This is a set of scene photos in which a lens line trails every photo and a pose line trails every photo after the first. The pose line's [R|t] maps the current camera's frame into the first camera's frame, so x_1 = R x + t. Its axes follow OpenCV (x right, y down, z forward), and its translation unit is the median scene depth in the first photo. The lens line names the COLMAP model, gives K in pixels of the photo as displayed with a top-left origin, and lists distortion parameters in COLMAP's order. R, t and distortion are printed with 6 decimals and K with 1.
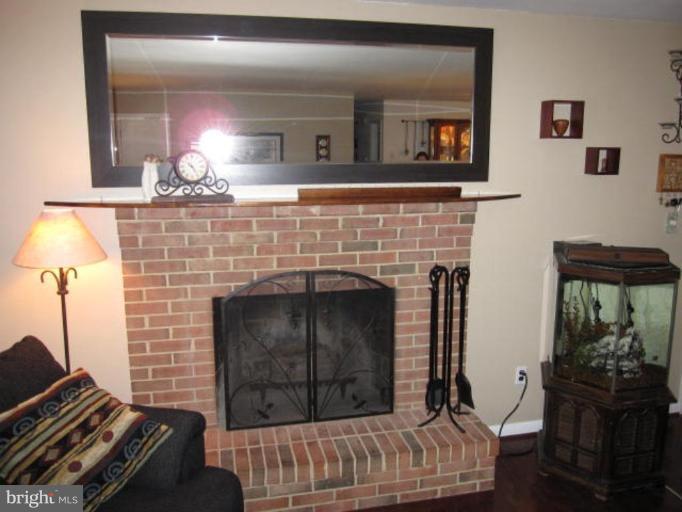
lens RADIAL K [[572.4, 0, 339.7], [0, 572.4, 254.6], [0, 0, 1]] dist [-0.062300, 0.016646]
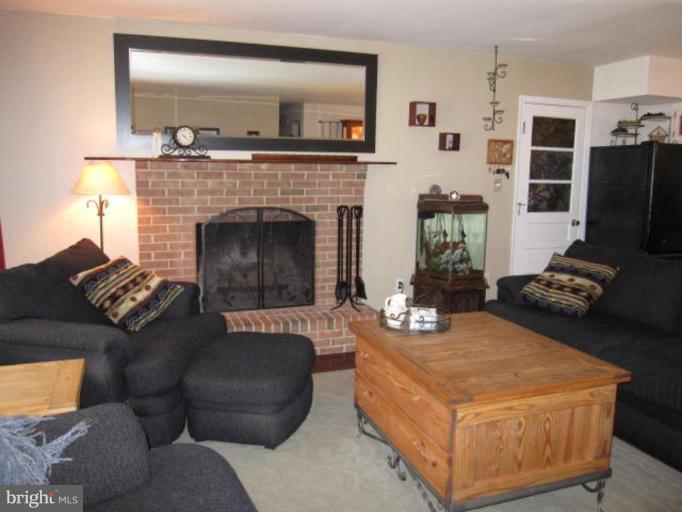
lens RADIAL K [[572.4, 0, 339.4], [0, 572.4, 258.7], [0, 0, 1]] dist [-0.062300, 0.016646]
pose [[0.989893, -0.005285, 0.141718, -0.058843], [0.005865, 0.999976, -0.003678, 0.174006], [-0.141696, 0.004472, 0.989900, -0.550480]]
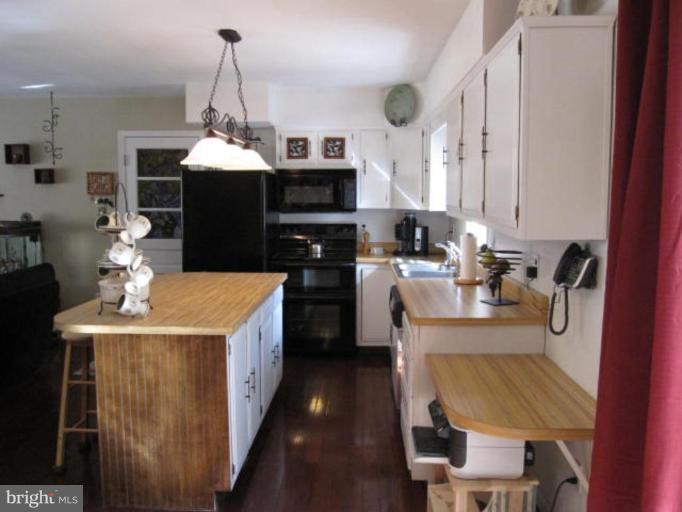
lens RADIAL K [[572.4, 0, 340.8], [0, 572.4, 256.5], [0, 0, 1]] dist [-0.062300, 0.016646]
pose [[0.967541, 0.037105, -0.249976, 2.039056], [-0.048990, 0.997937, -0.041490, 0.127033], [0.247921, 0.052389, 0.967363, -0.529051]]
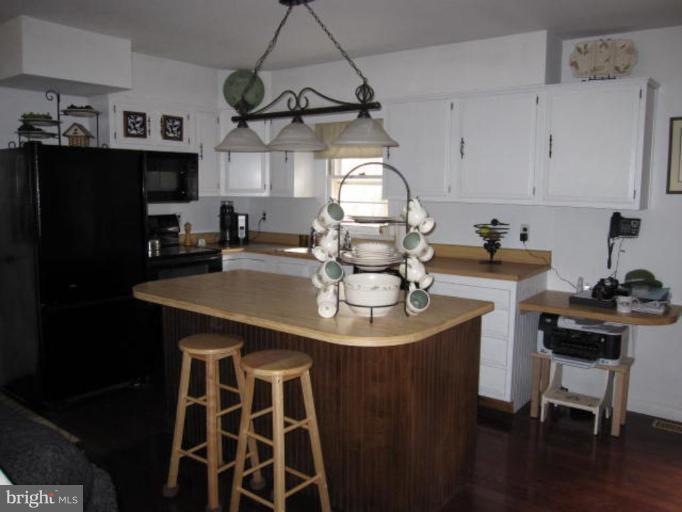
lens RADIAL K [[572.4, 0, 340.9], [0, 572.4, 253.1], [0, 0, 1]] dist [-0.062300, 0.016646]
pose [[0.762188, -0.059454, 0.644620, 0.849534], [0.086840, 0.996164, -0.010801, 0.112508], [-0.641505, 0.064212, 0.764427, -0.276145]]
